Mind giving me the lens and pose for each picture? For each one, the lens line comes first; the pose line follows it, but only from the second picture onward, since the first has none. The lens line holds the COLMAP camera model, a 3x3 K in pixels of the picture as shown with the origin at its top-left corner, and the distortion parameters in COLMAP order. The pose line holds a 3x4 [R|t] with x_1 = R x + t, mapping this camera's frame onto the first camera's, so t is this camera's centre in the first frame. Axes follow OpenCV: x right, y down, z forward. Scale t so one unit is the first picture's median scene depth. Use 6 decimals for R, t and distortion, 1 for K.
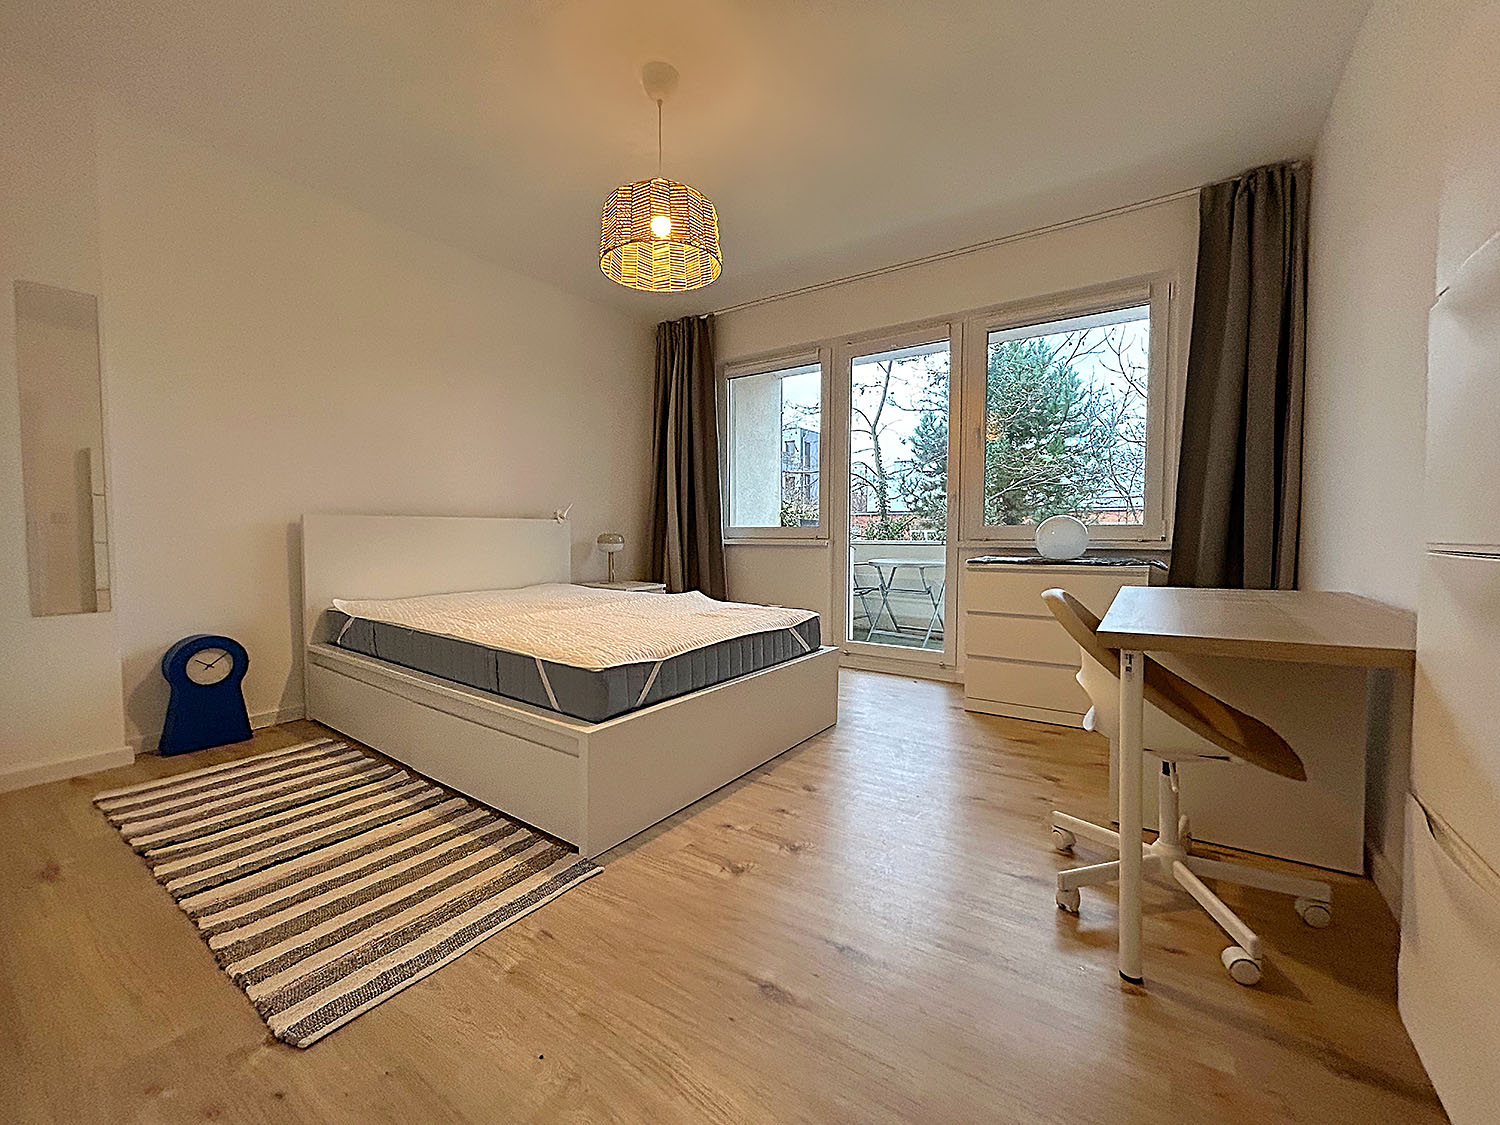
lens RADIAL K [[610.5, 0, 750.0], [0, 610.5, 562.5], [0, 0, 1]] dist [0.001045, 0.000716]
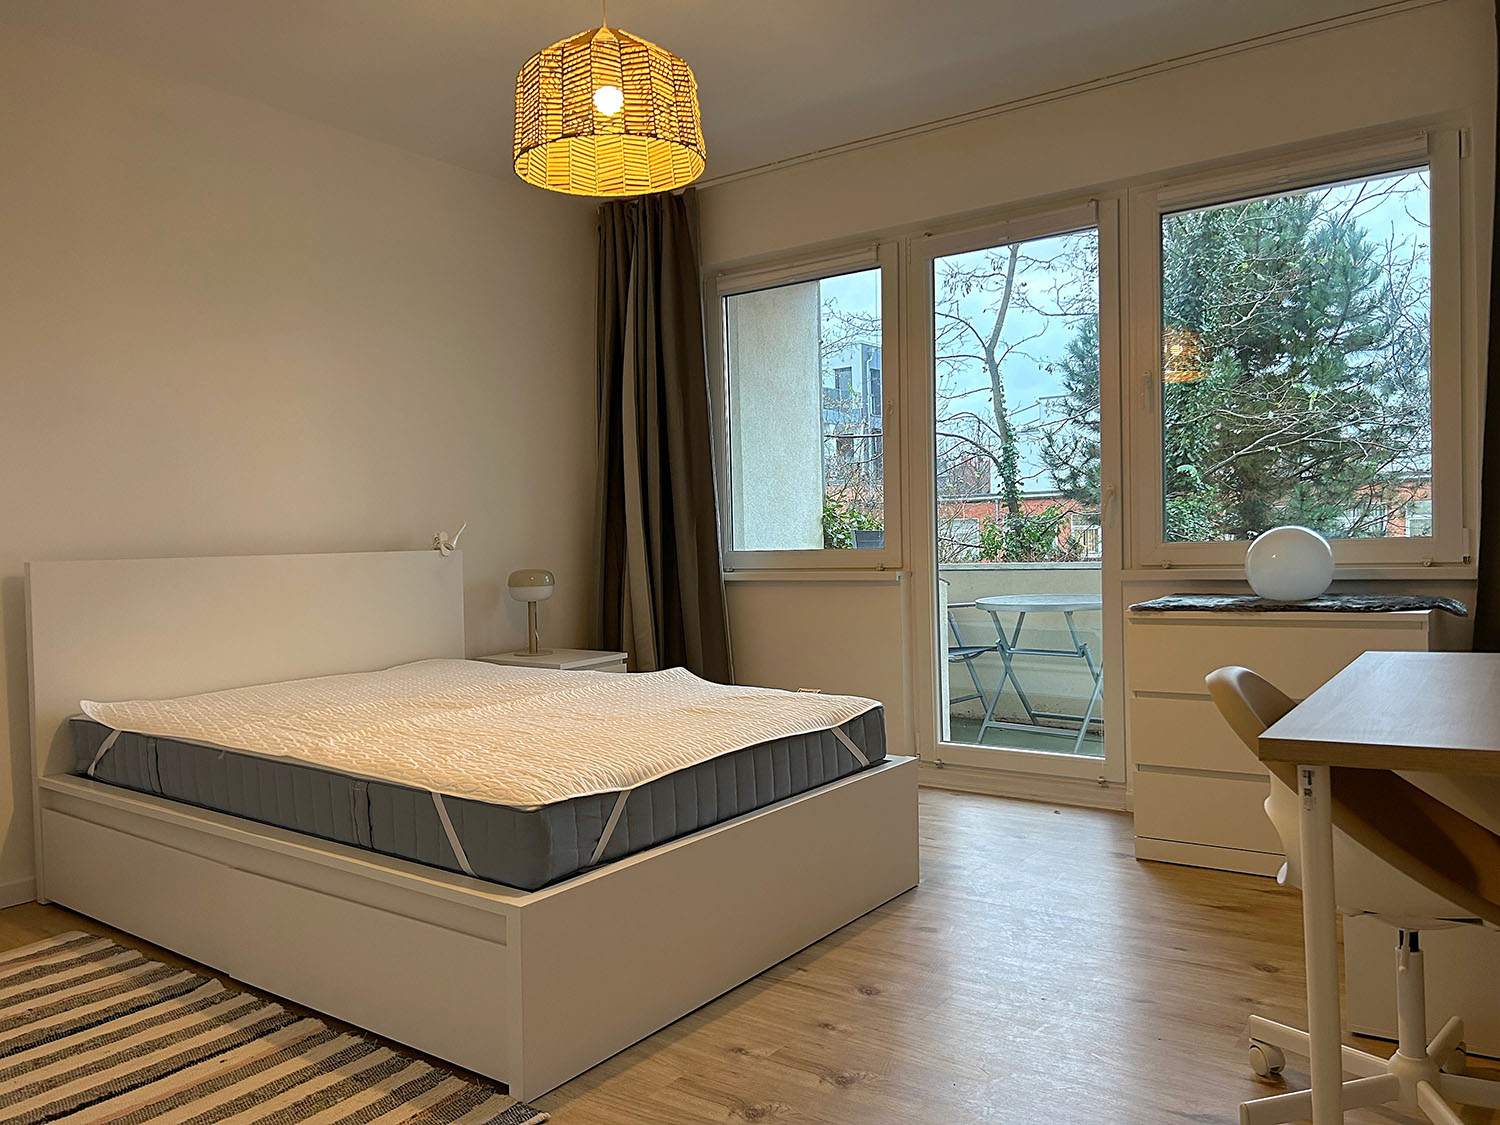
lens RADIAL K [[1100.6, 0, 754.3], [0, 1100.6, 575.7], [0, 0, 1]] dist [0.054351, -0.060581]
pose [[0.999447, -0.028626, -0.016909, 0.009997], [0.028251, 0.999358, -0.022036, -0.026597], [0.017529, 0.021546, 0.999614, -0.122320]]
